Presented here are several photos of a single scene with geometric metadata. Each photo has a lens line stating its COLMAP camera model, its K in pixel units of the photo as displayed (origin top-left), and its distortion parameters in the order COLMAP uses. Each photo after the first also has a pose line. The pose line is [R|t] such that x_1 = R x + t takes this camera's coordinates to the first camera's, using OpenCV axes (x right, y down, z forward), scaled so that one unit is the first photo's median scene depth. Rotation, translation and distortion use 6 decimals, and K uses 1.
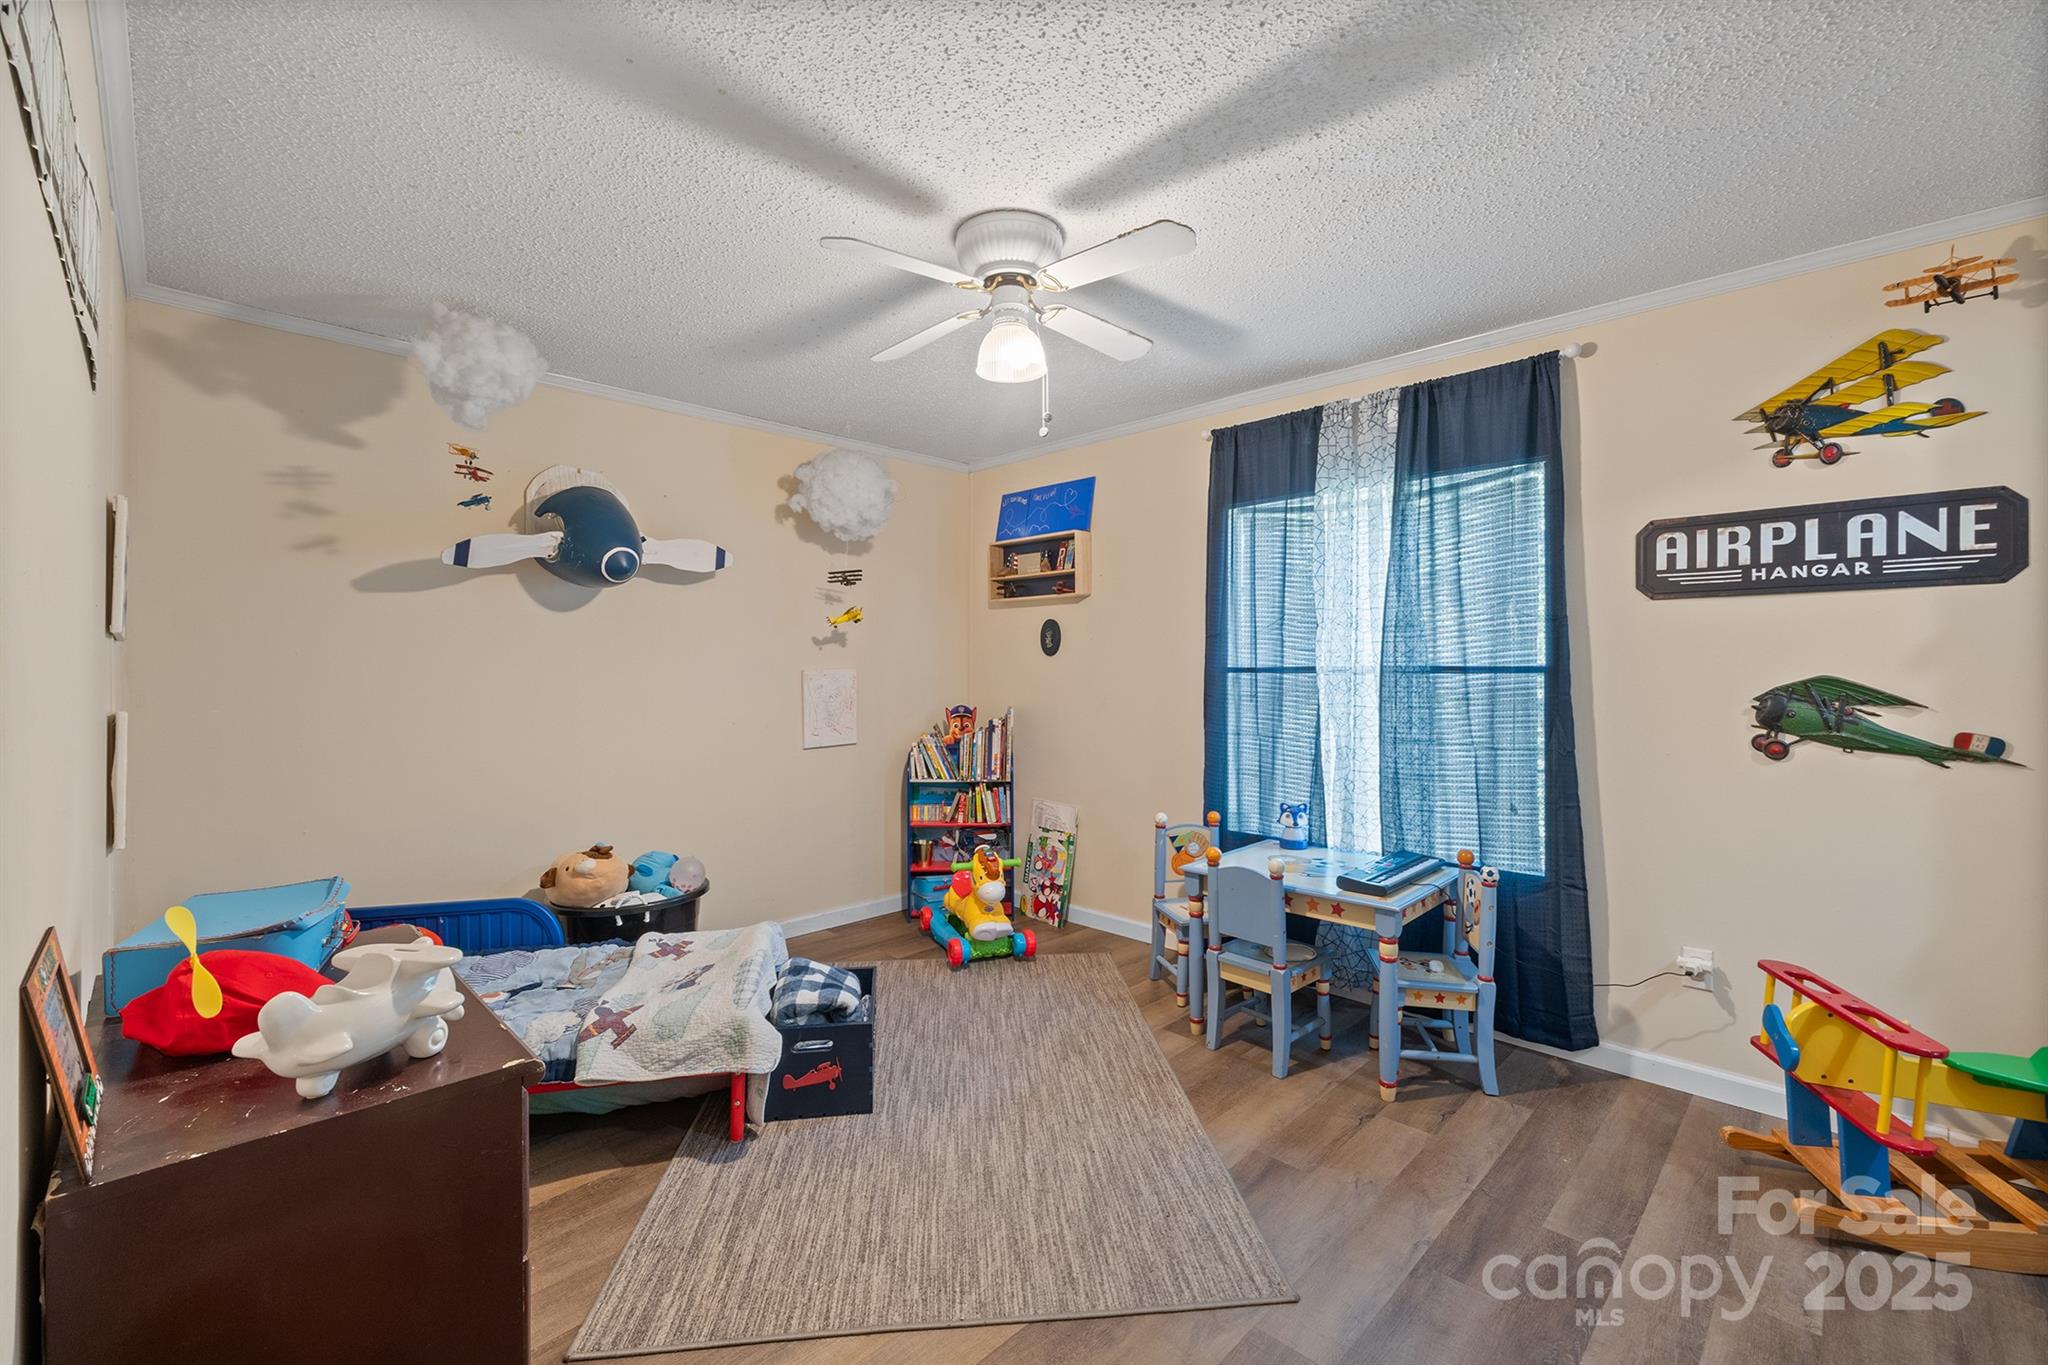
lens RADIAL K [[856.8, 0, 1027.4], [0, 856.8, 667.2], [0, 0, 1]] dist [0.000258, -0.000062]
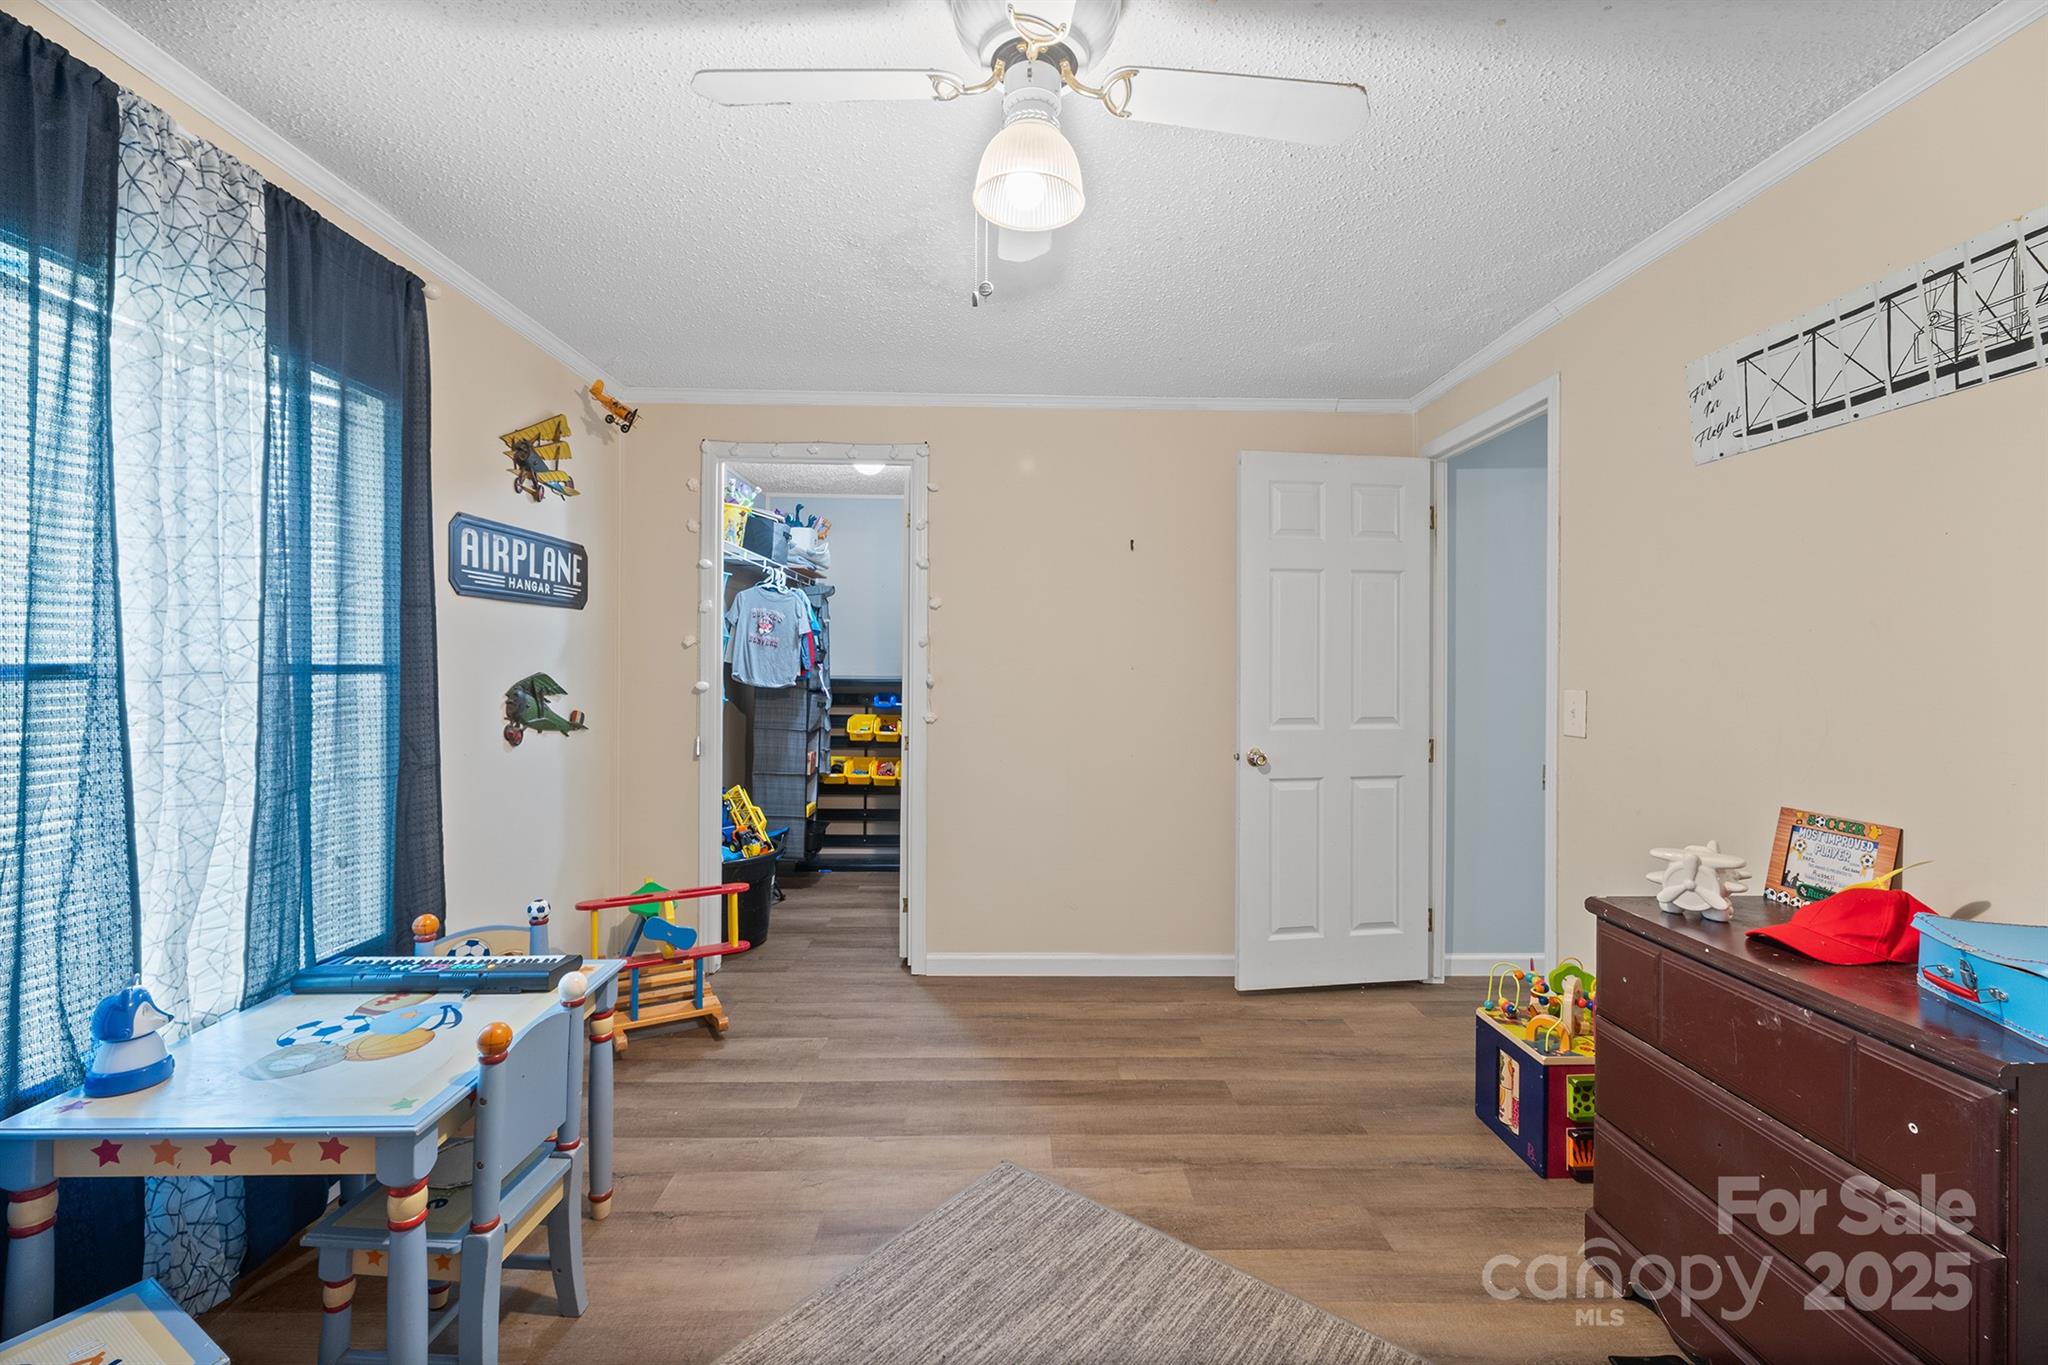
lens RADIAL K [[856.8, 0, 1037.6], [0, 856.8, 668.0], [0, 0, 1]] dist [0.000258, -0.000062]
pose [[-0.717608, 0.000209, 0.696447, -0.446031], [0.002136, 0.999996, 0.001901, 0.002786], [-0.696444, 0.002852, -0.717605, 1.387664]]
